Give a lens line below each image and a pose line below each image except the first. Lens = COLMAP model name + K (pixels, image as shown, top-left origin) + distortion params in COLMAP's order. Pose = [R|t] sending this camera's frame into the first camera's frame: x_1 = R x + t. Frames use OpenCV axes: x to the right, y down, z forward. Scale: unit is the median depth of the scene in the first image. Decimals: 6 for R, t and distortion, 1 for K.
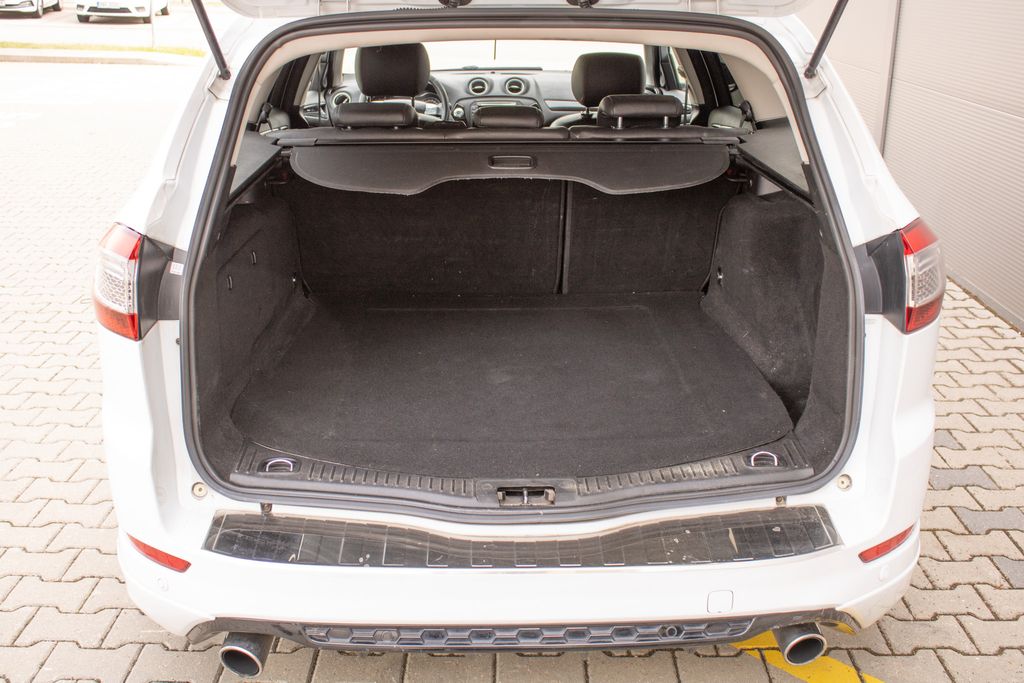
lens RADIAL K [[1104.3, 0, 512.0], [0, 1104.3, 341.5], [0, 0, 1]] dist [-0.132511, 0.195259]
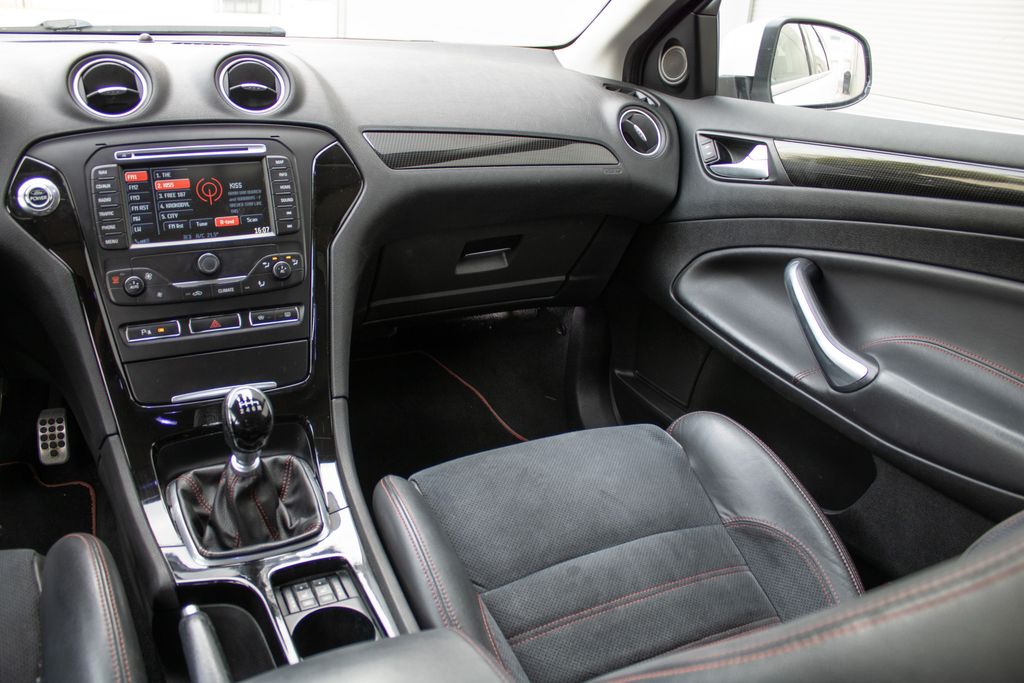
lens RADIAL K [[844.2, 0, 512.0], [0, 844.2, 341.5], [0, 0, 1]] dist [-0.169150, 0.141997]
pose [[0.898747, -0.118731, 0.422087, -0.060173], [0.086175, 0.991695, 0.095467, -0.330336], [-0.429917, -0.049427, 0.901515, 1.416986]]
